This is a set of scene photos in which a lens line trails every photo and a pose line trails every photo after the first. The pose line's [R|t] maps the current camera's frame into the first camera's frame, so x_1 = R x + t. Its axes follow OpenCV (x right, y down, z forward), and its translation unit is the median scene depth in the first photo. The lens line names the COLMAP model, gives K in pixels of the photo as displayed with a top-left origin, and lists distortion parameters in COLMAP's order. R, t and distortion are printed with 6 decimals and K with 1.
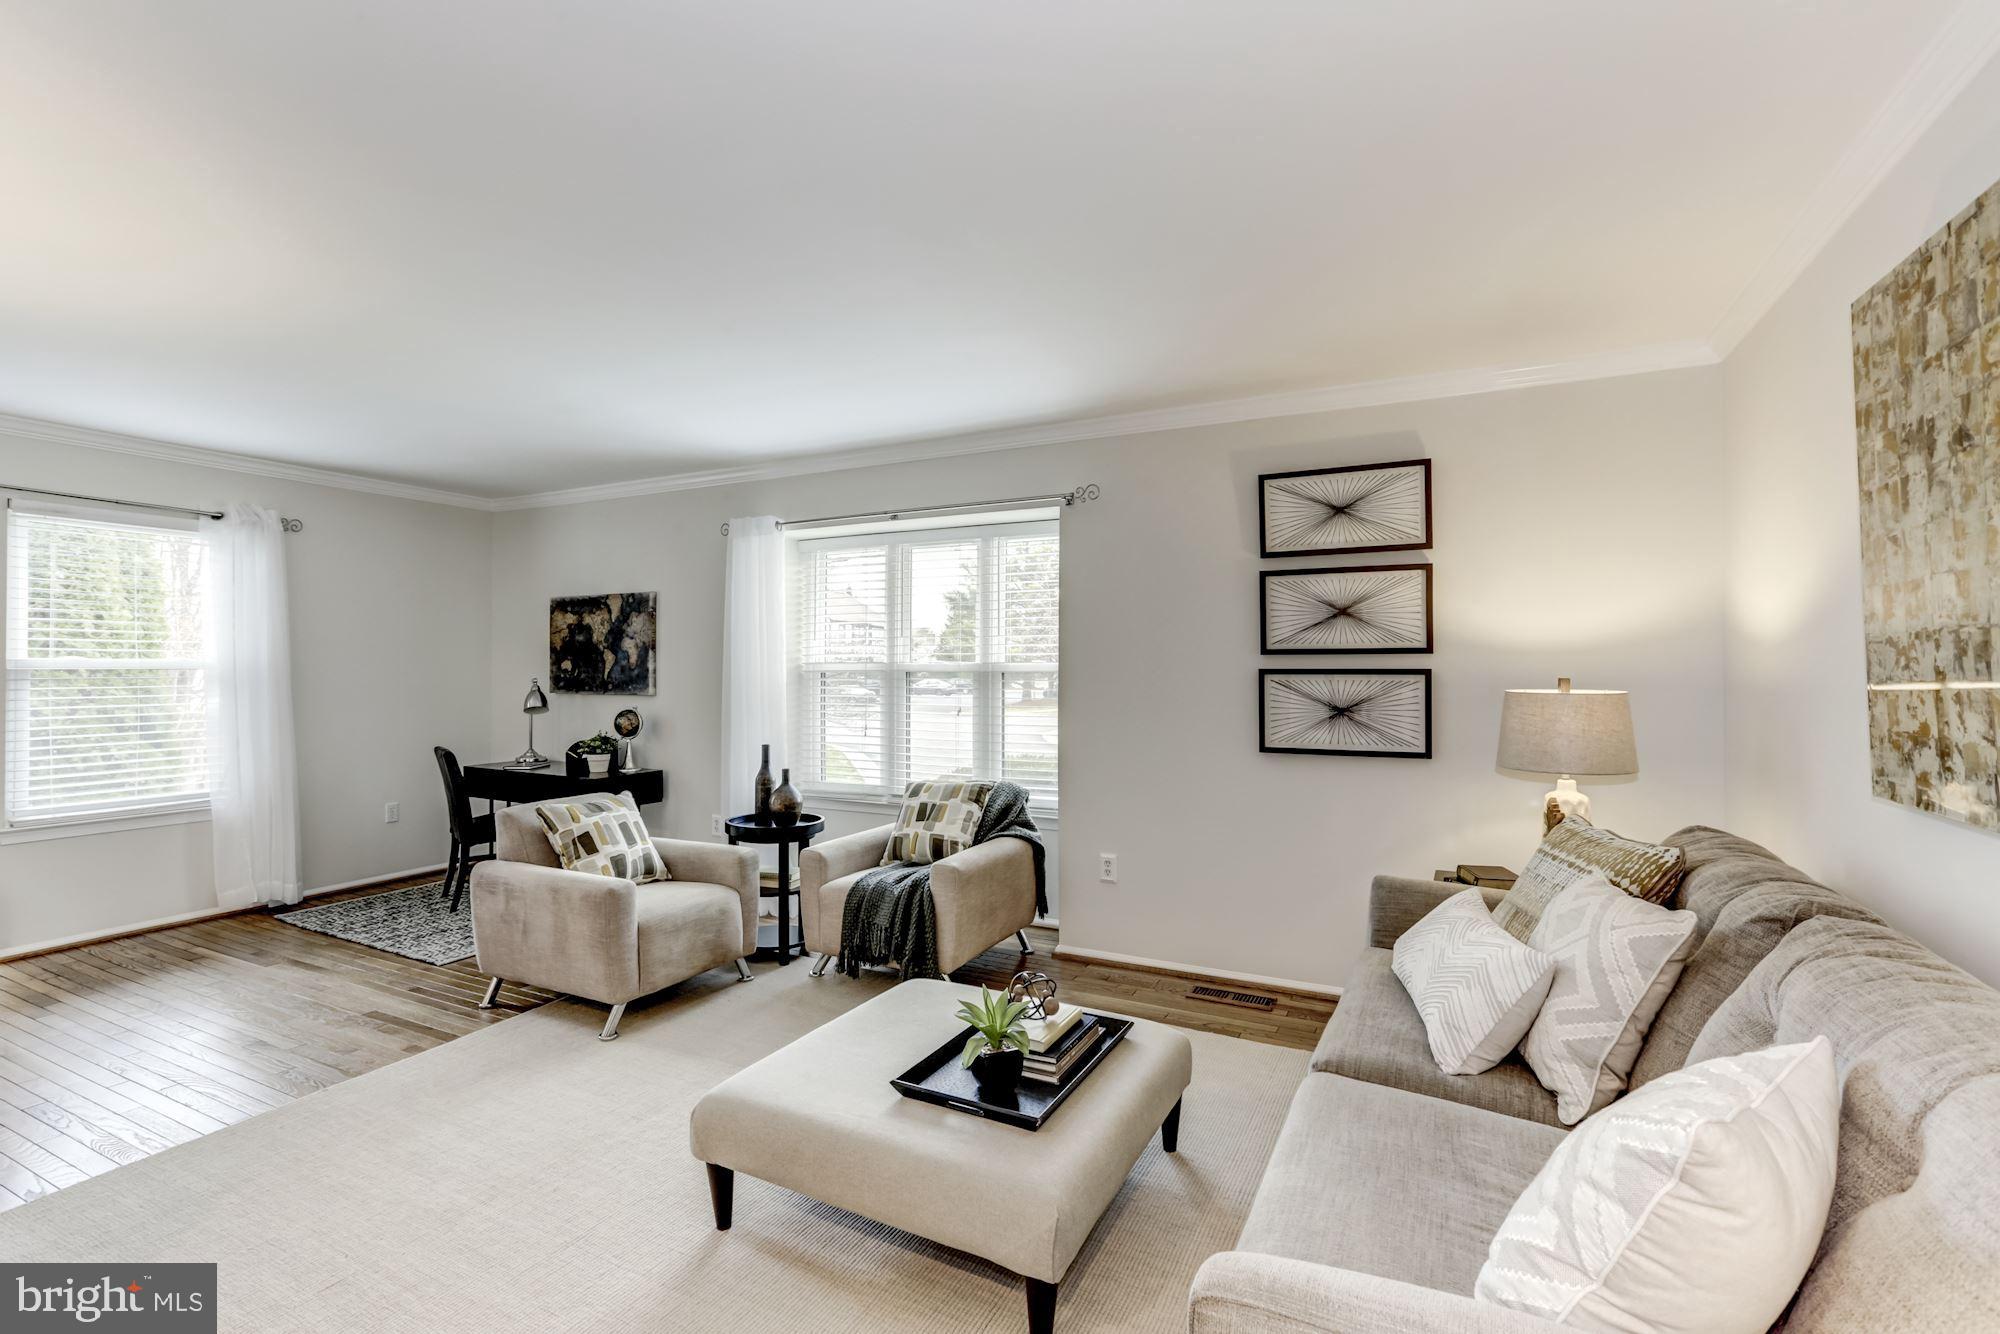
lens RADIAL K [[894.3, 0, 994.6], [0, 894.3, 653.3], [0, 0, 1]] dist [0.001250, -0.001521]
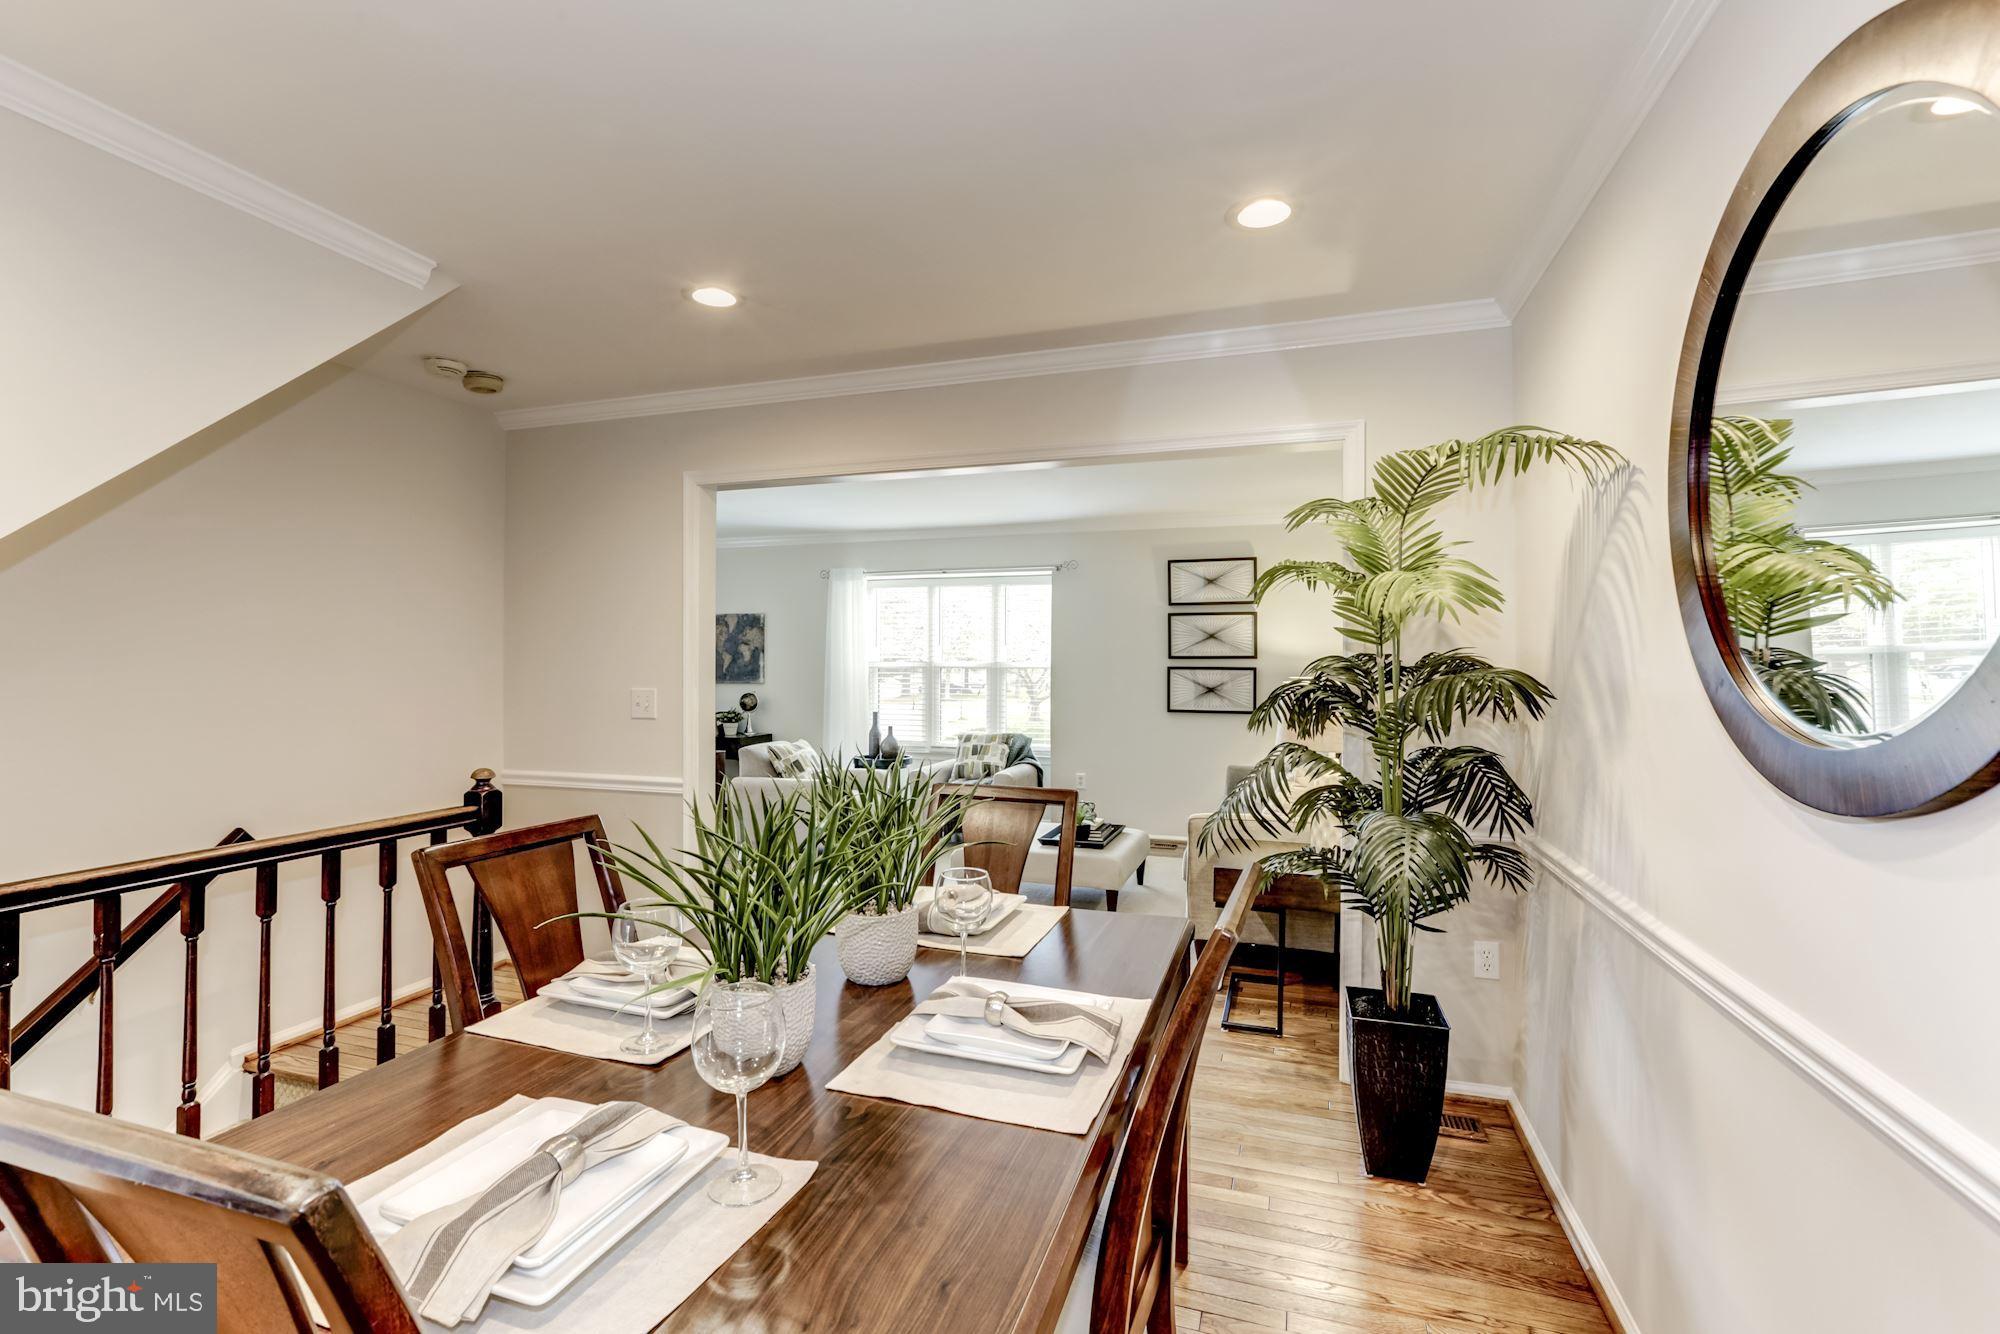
lens RADIAL K [[894.3, 0, 997.2], [0, 894.3, 669.7], [0, 0, 1]] dist [0.001250, -0.001521]
pose [[0.987061, 0.002297, 0.160331, -0.307452], [-0.005784, 0.999757, 0.021283, -0.012020], [-0.160243, -0.021935, 0.986834, -0.673917]]
